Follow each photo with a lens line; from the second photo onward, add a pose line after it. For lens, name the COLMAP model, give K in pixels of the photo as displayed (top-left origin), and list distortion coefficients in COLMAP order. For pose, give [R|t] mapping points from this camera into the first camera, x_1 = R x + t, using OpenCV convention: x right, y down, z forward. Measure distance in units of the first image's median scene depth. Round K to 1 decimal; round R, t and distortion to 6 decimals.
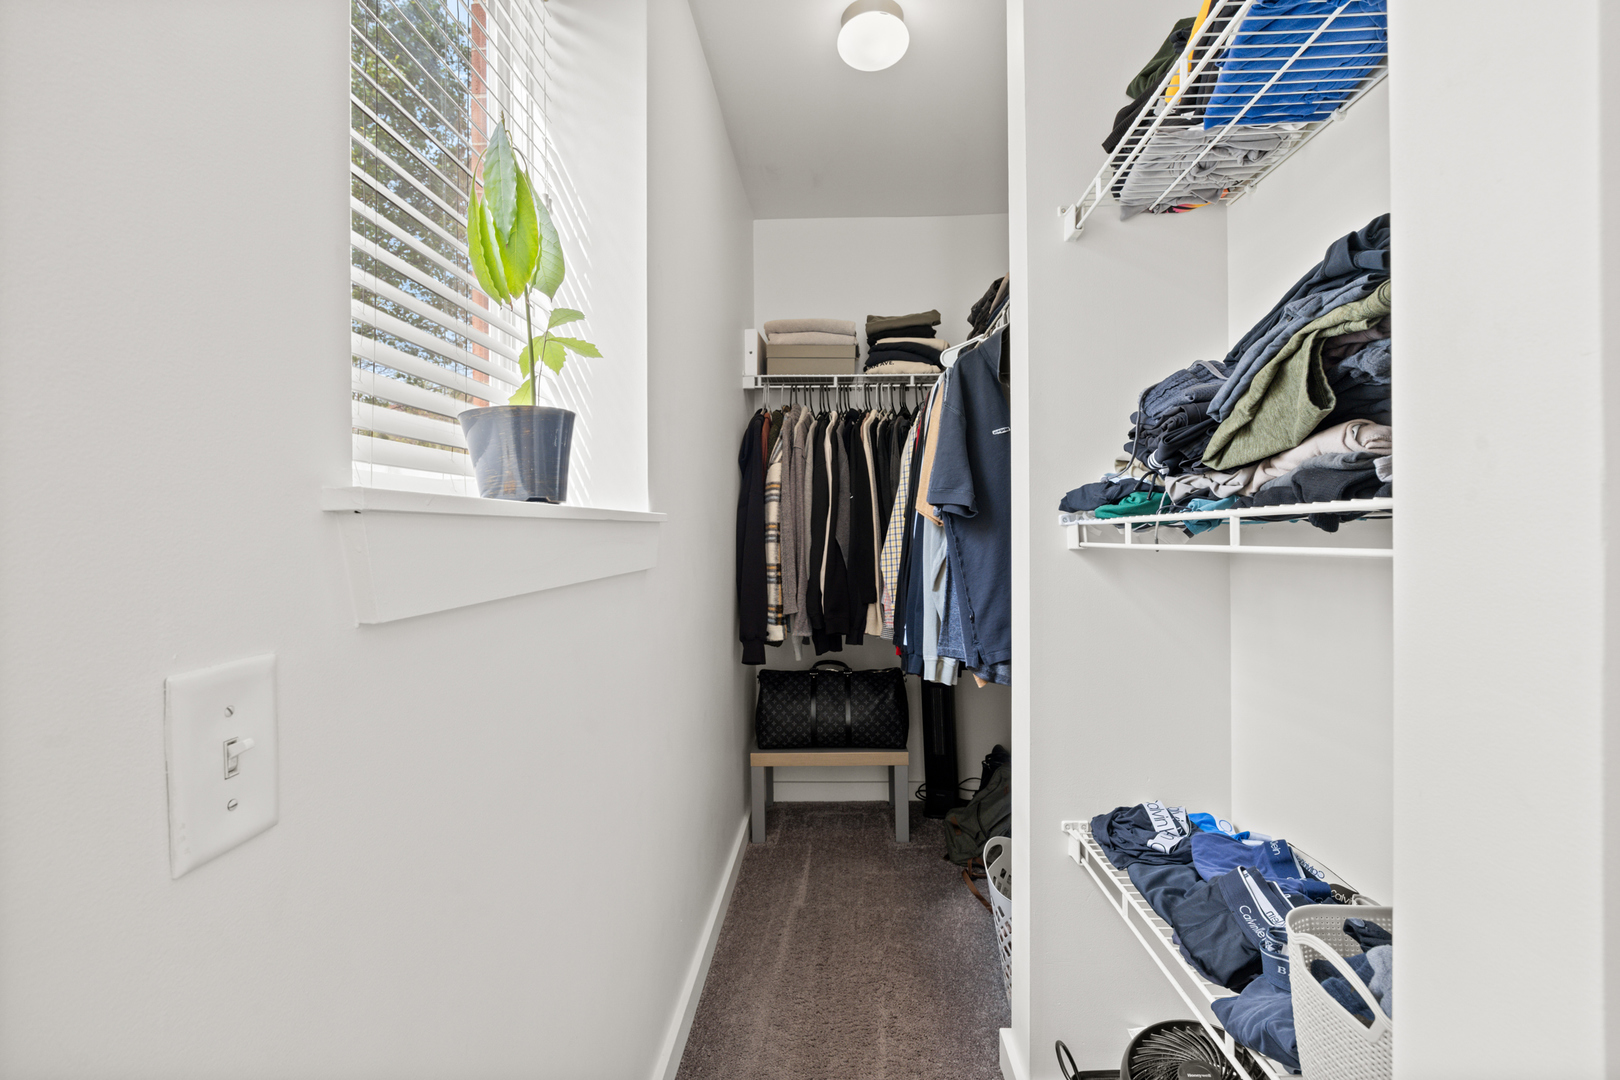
lens RADIAL K [[705.9, 0, 809.3], [0, 705.9, 538.7], [0, 0, 1]] dist [-0.000391, -0.000019]
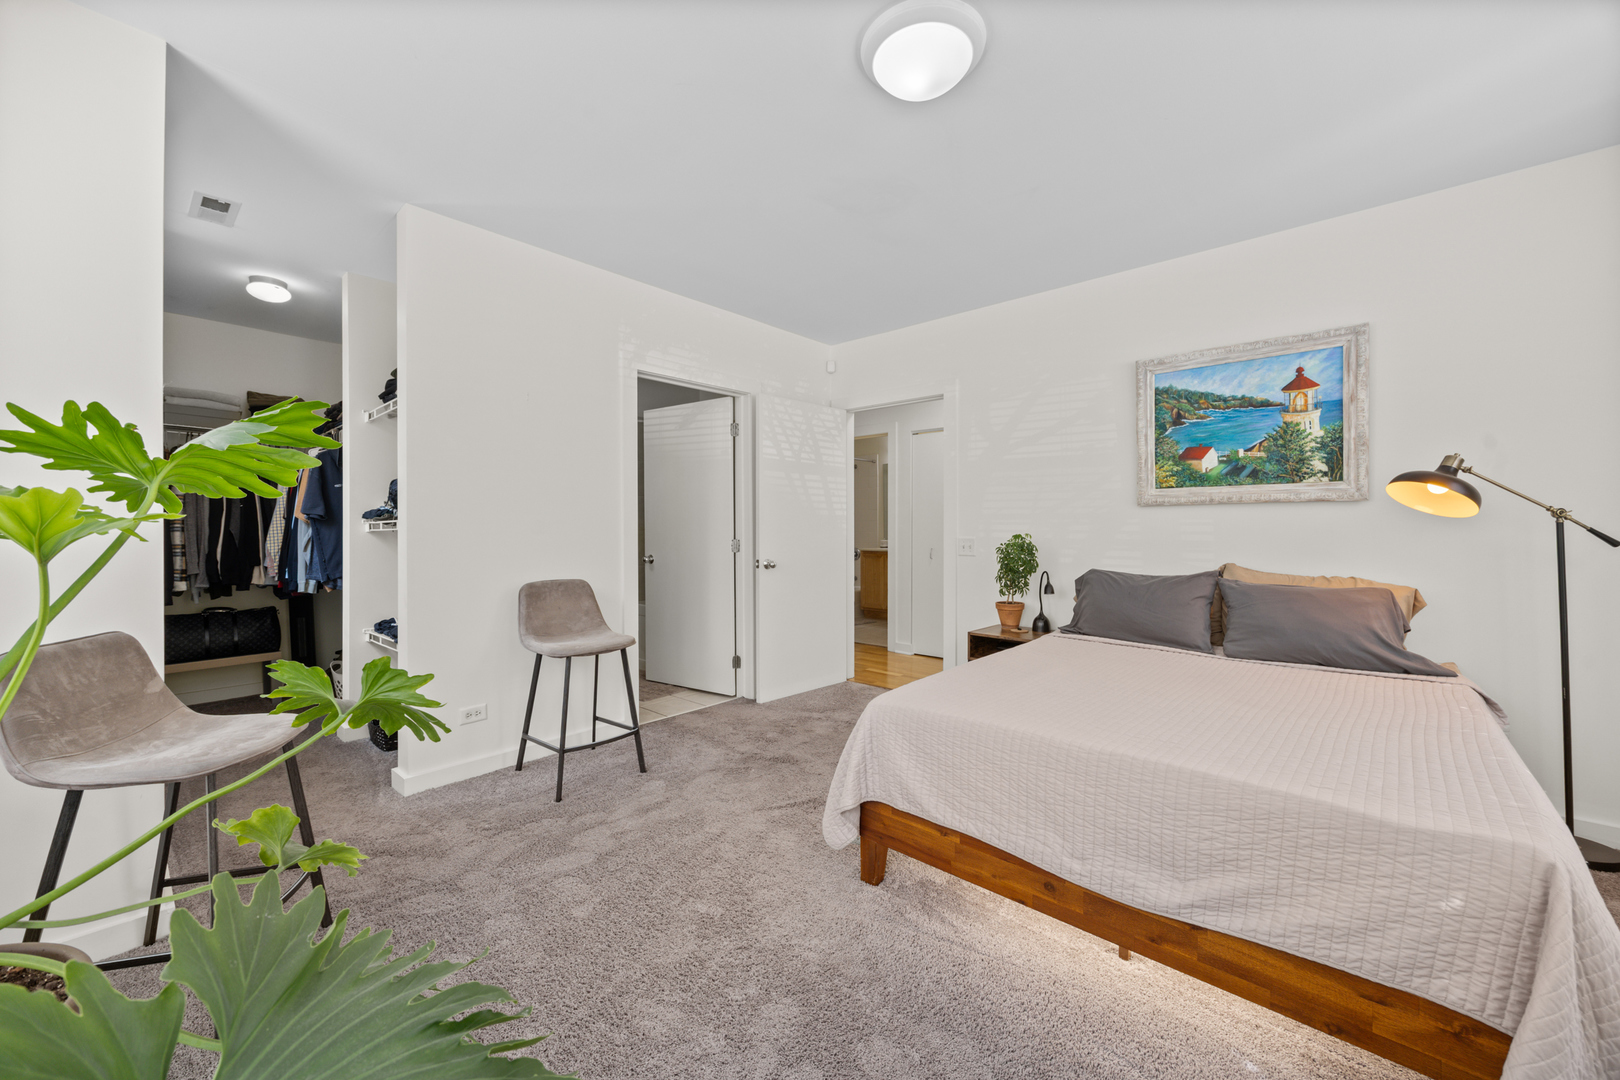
lens RADIAL K [[636.7, 0, 796.0], [0, 636.7, 534.4], [0, 0, 1]] dist [0.002198, 0.000197]
pose [[0.656217, 0.004779, 0.754557, -0.325179], [0.000321, 0.999978, -0.006613, 0.032291], [-0.754572, 0.004582, 0.656202, -1.504970]]
